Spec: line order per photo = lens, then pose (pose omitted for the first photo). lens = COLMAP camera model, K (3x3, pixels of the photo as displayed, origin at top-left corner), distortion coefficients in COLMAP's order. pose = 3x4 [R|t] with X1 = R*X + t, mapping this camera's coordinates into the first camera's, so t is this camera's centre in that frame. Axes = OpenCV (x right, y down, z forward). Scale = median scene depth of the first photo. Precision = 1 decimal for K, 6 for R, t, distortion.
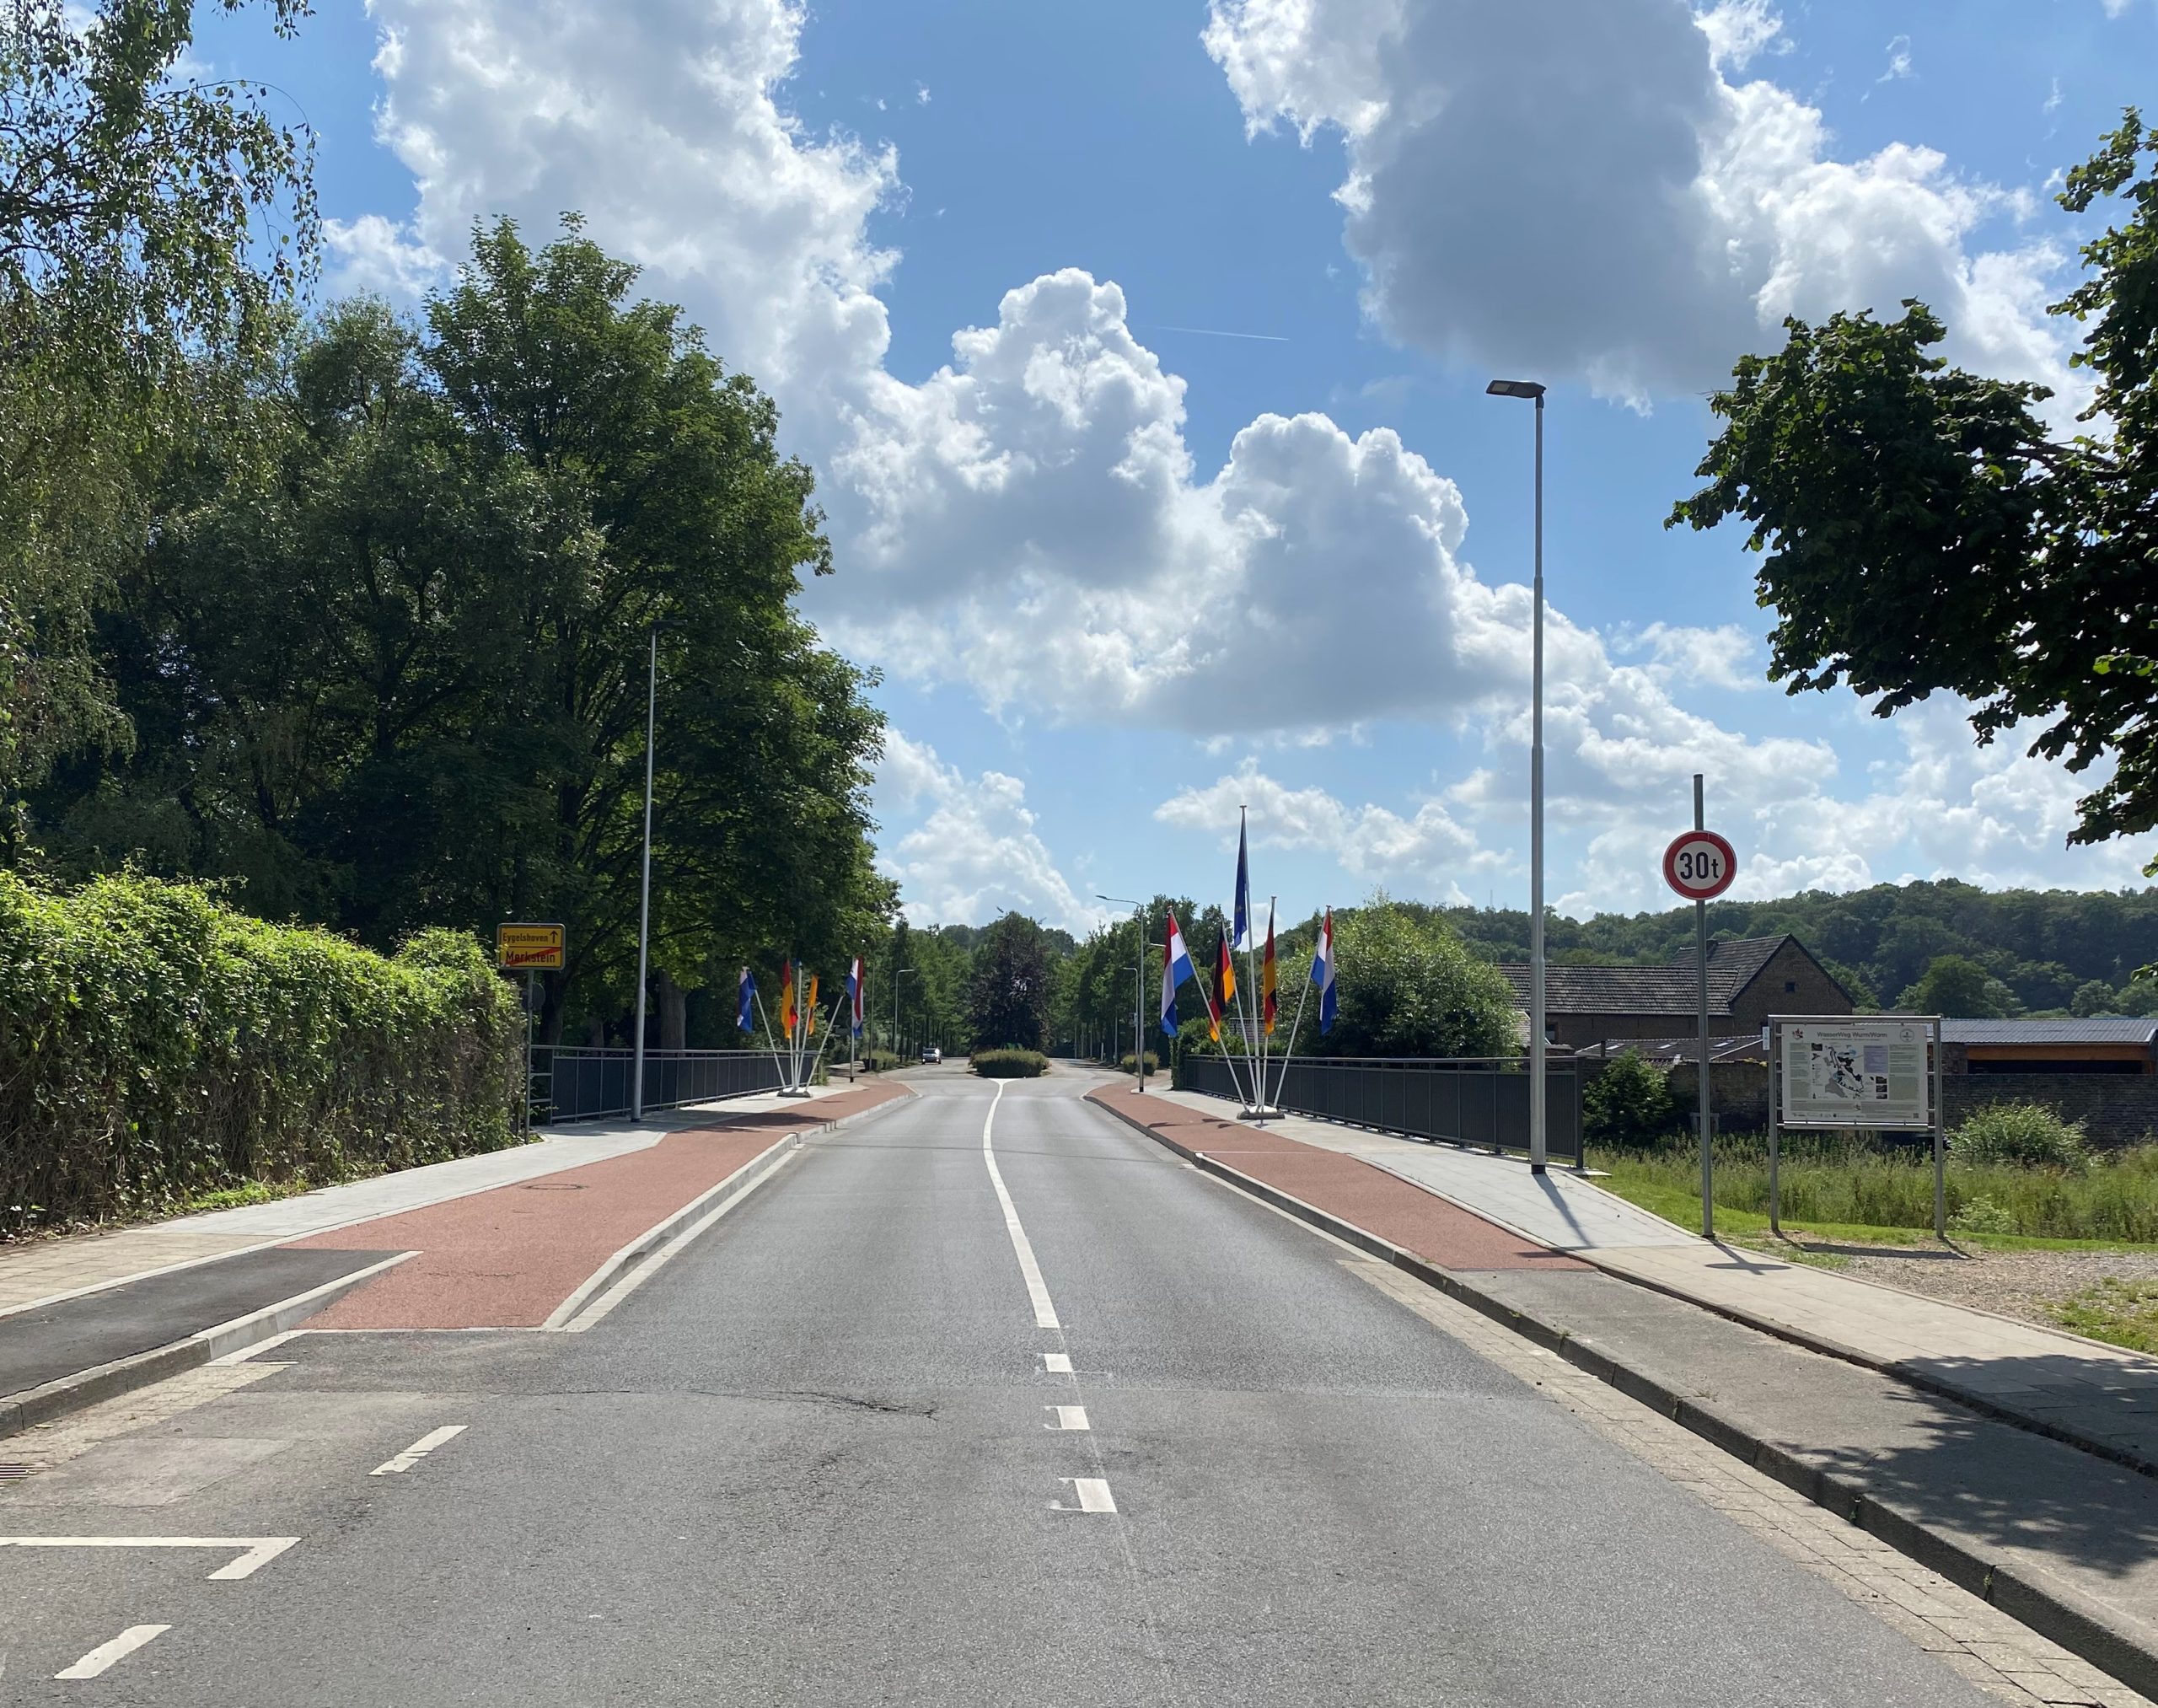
lens RADIAL K [[1952.8, 0, 1076.9], [0, 1952.8, 988.4], [0, 0, 1]] dist [0.015026, -0.006214]
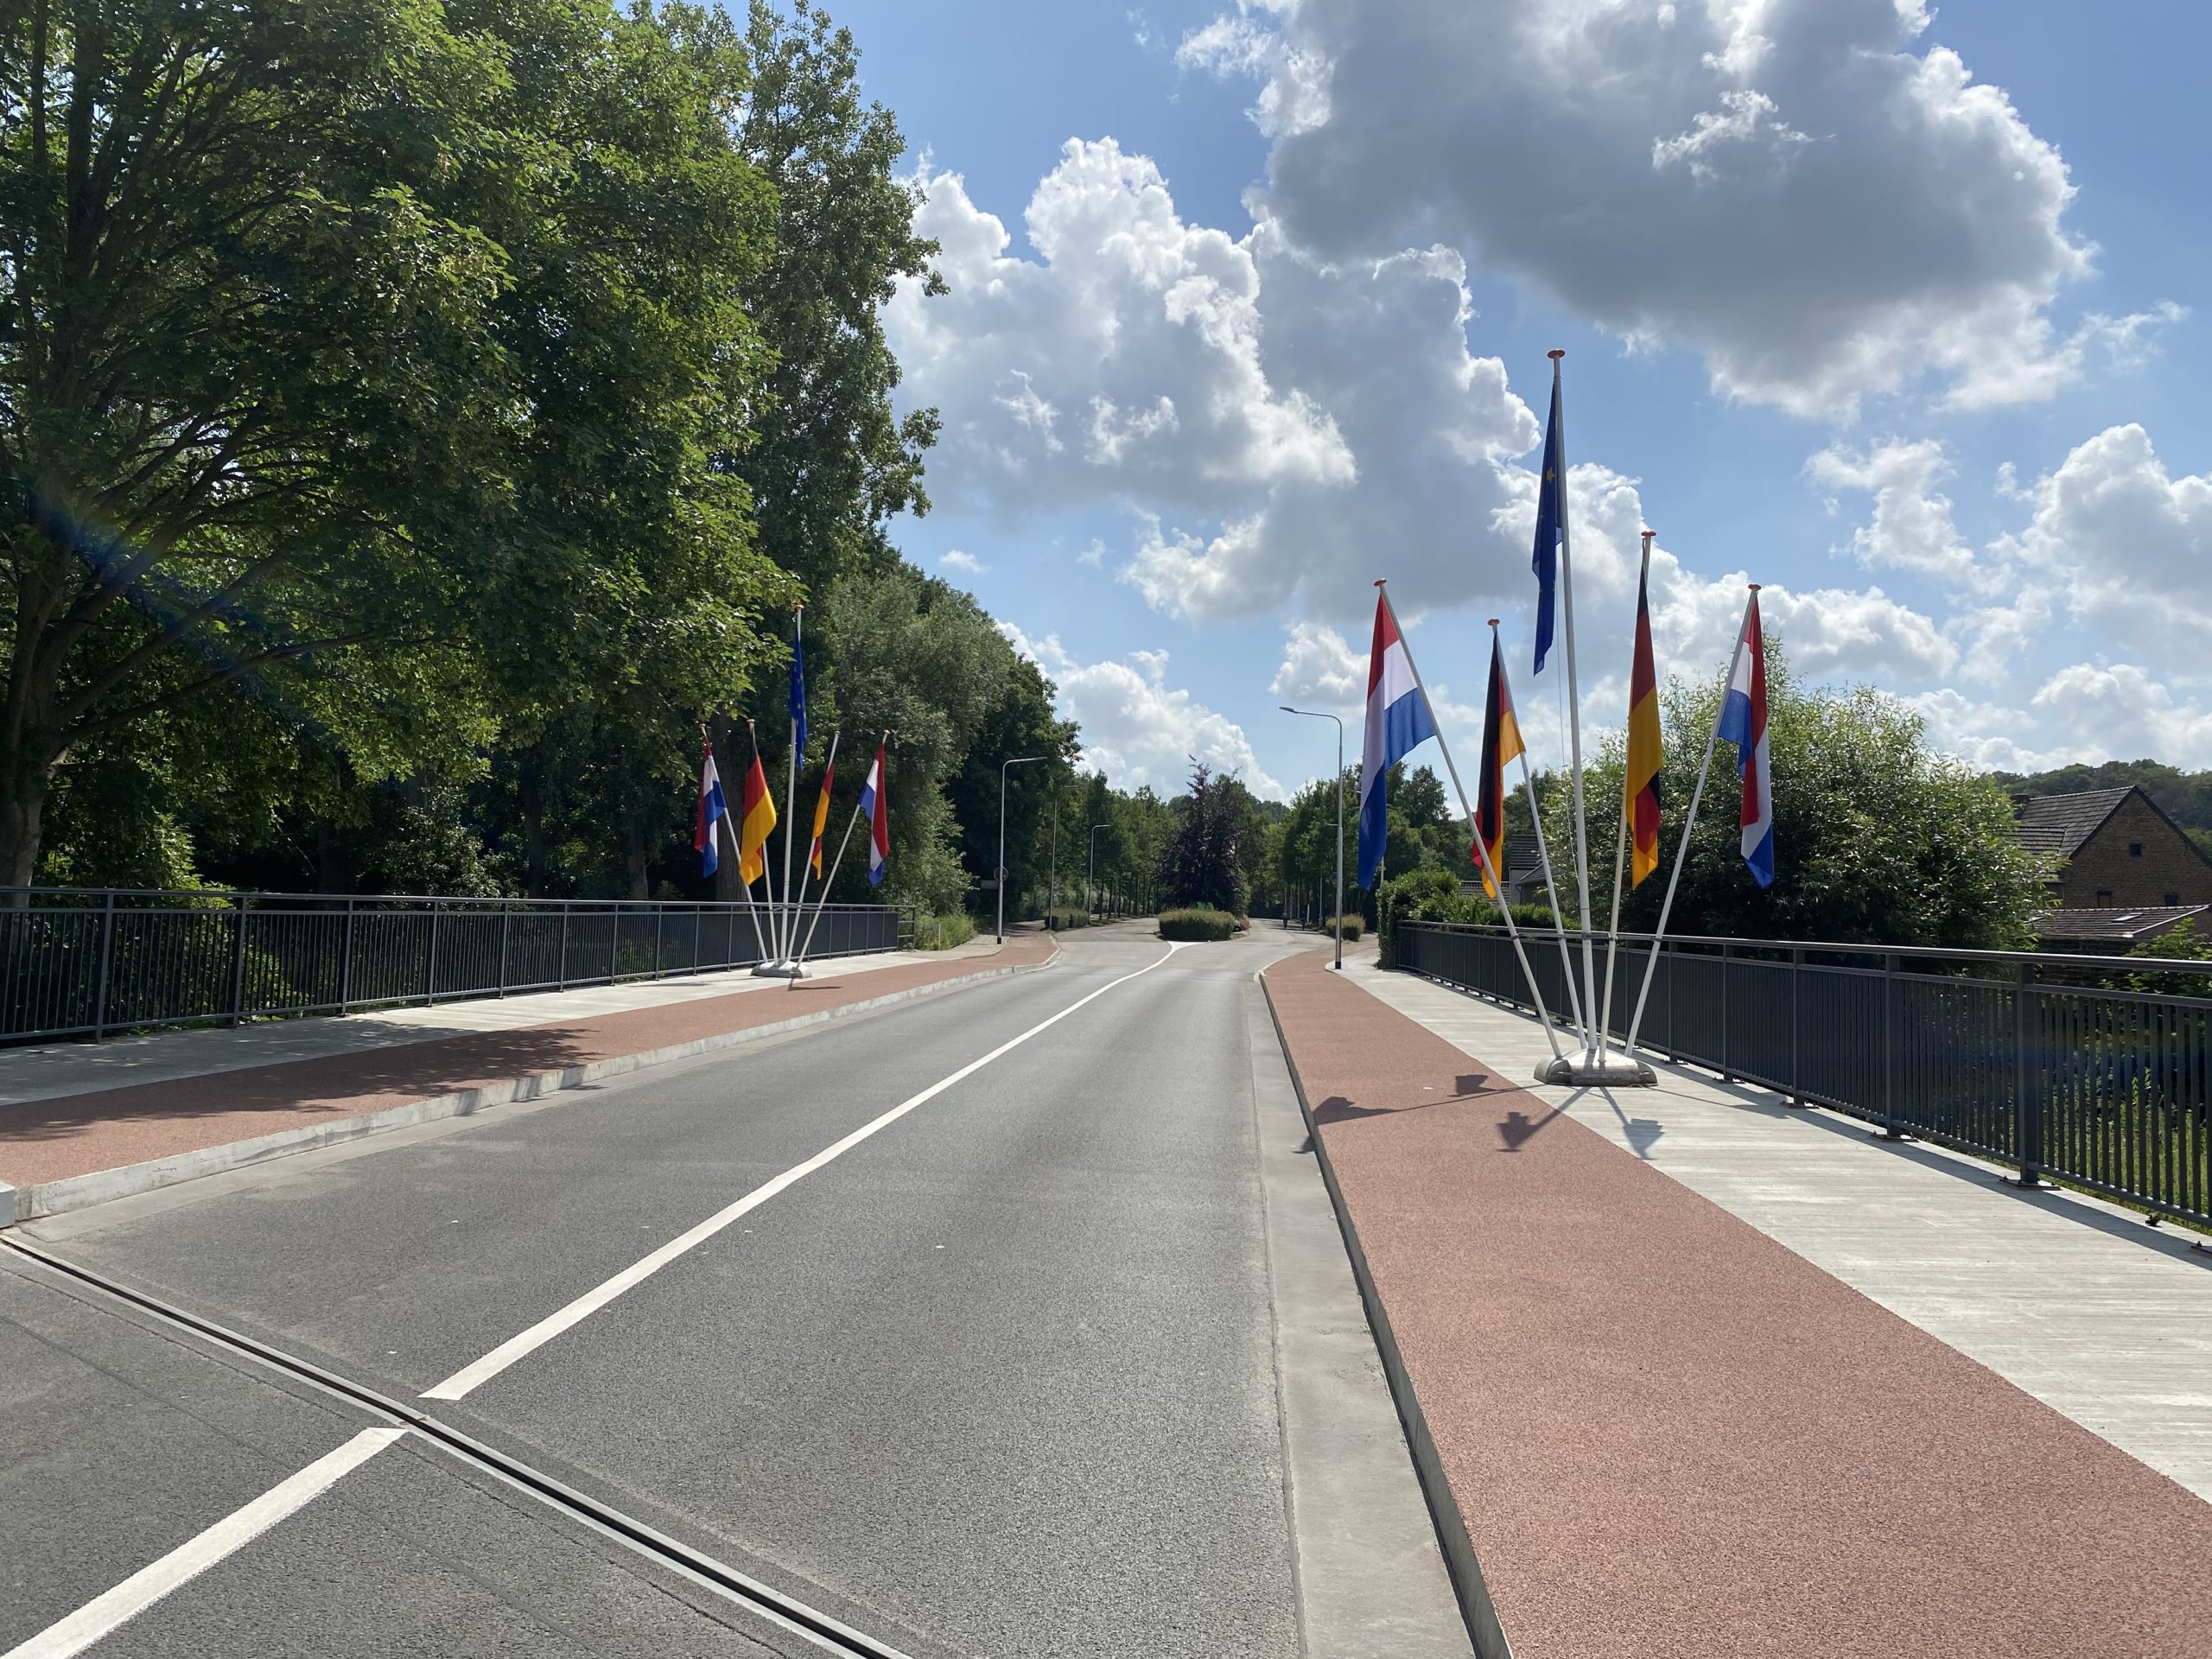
lens RADIAL K [[1684.7, 0, 1106.0], [0, 1684.7, 829.5], [0, 0, 1]] dist [0.081410, -0.172555]
pose [[0.993615, 0.012084, -0.112171, 0.017911], [-0.013851, 0.999792, -0.014985, 0.011657], [0.111966, 0.016443, 0.993576, 0.376674]]
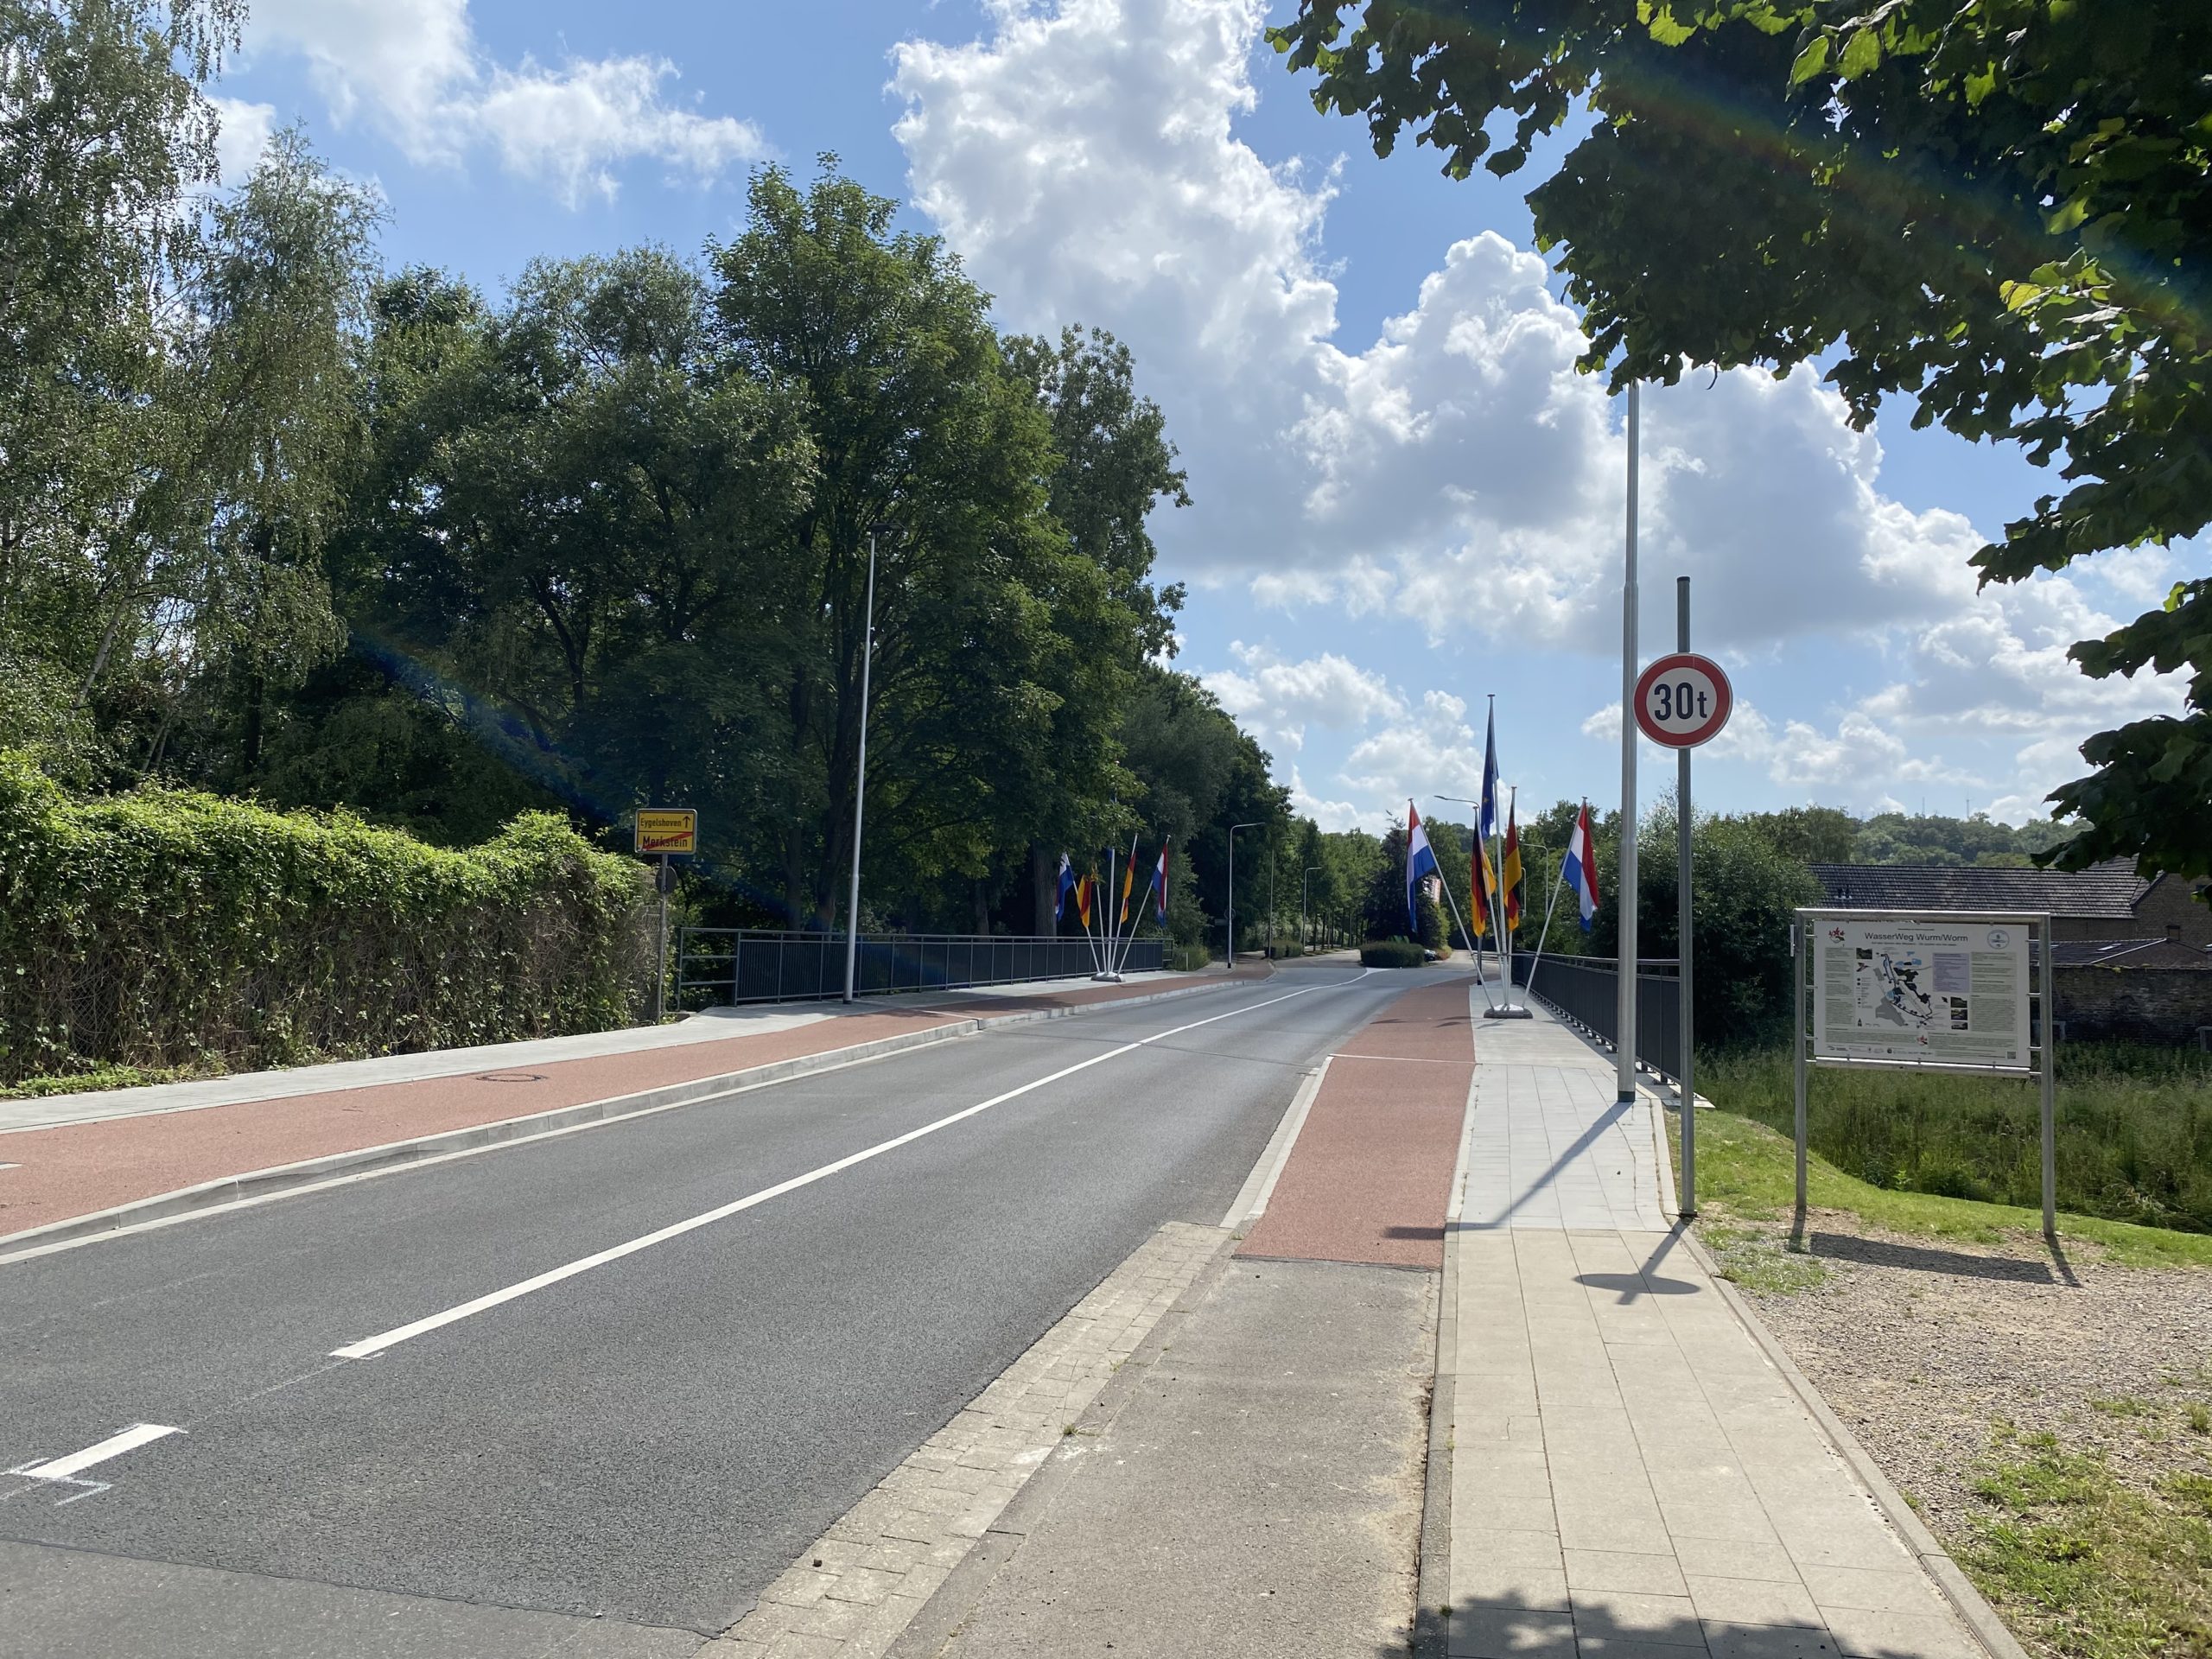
lens RADIAL K [[1684.7, 0, 1106.0], [0, 1684.7, 829.5], [0, 0, 1]] dist [0.081410, -0.172555]
pose [[0.970892, 0.000164, -0.239516, 0.062140], [-0.008162, 0.999442, -0.032398, 0.001718], [0.239377, 0.033410, 0.970352, 0.079961]]
